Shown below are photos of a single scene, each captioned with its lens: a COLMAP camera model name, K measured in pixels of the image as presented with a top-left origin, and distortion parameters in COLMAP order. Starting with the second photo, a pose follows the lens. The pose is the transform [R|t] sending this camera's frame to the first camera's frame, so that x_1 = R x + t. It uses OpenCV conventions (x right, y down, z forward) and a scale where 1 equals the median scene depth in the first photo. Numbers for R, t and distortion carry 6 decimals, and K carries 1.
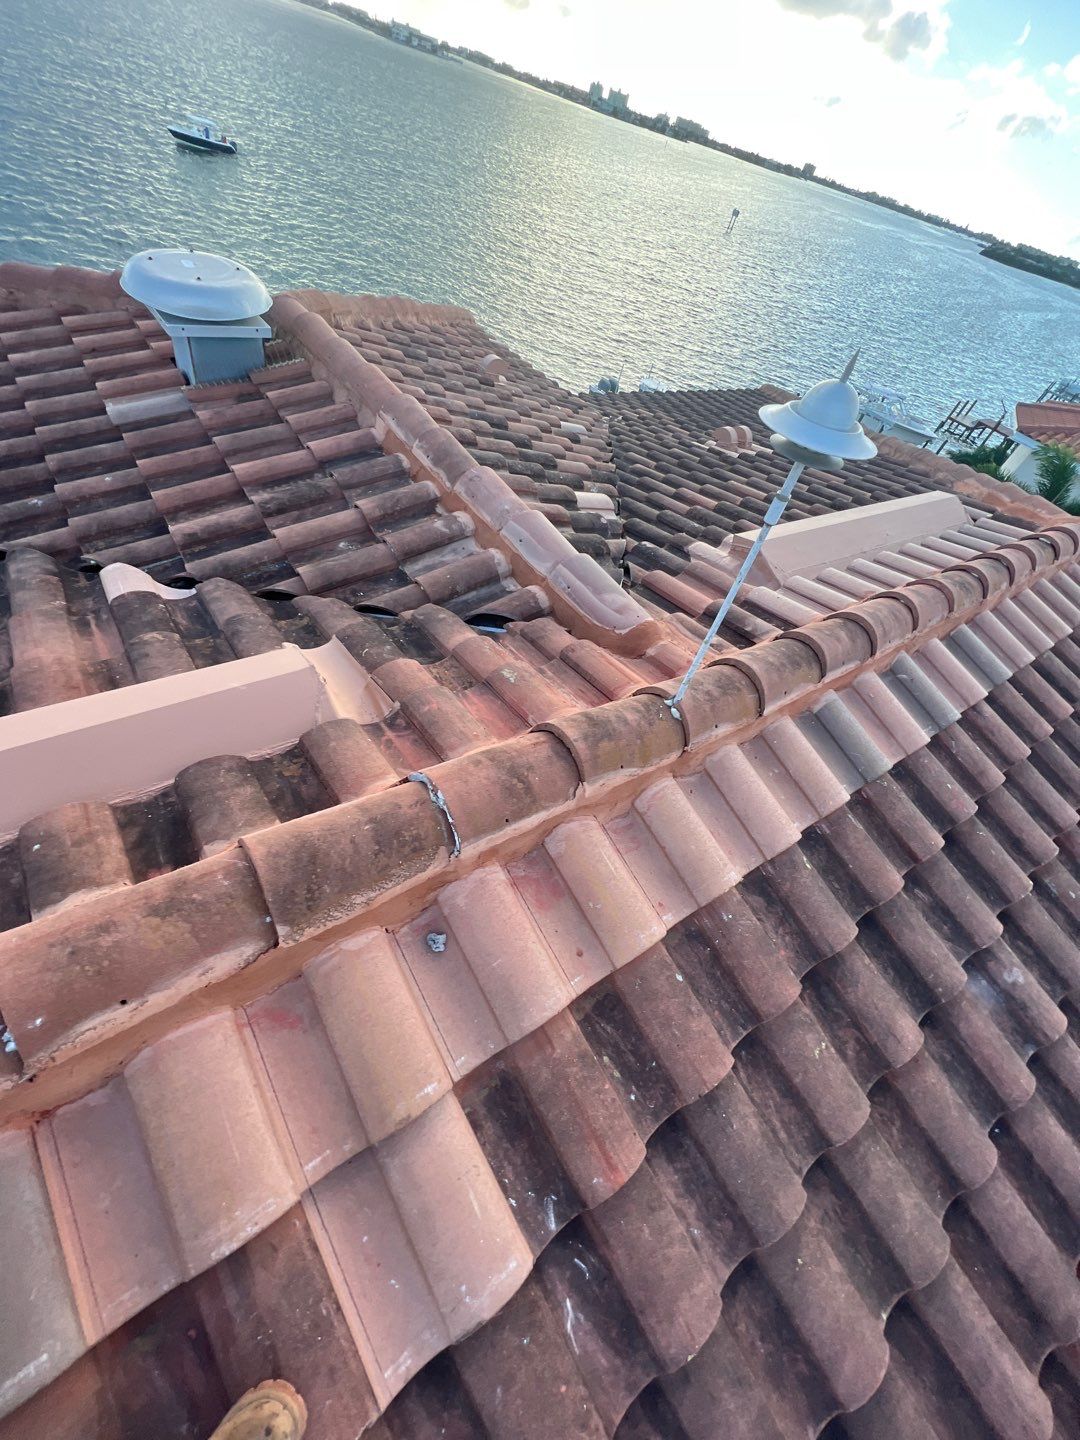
lens RADIAL K [[574.6, 0, 531.3], [0, 574.6, 721.9], [0, 0, 1]] dist [-0.002359, 0.000289]
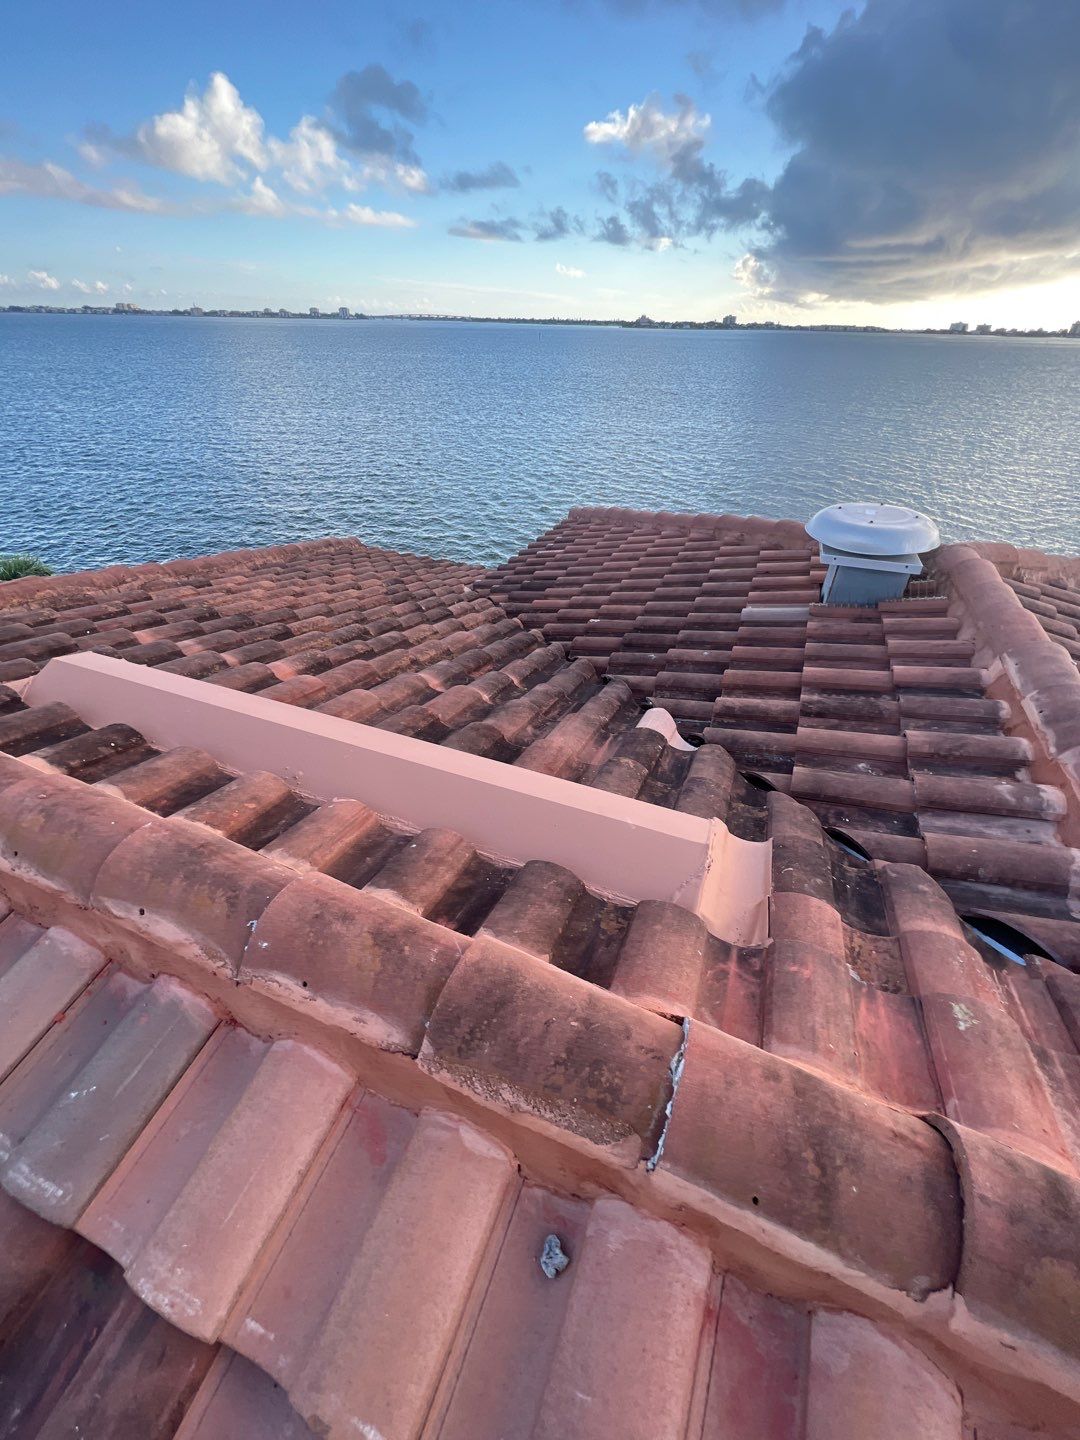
lens RADIAL K [[574.6, 0, 536.9], [0, 574.6, 720.8], [0, 0, 1]] dist [-0.002359, 0.000289]
pose [[0.524521, 0.292715, -0.799497, 0.095098], [-0.564267, 0.822705, -0.068983, -0.035356], [0.637558, 0.487313, 0.596696, 0.170099]]
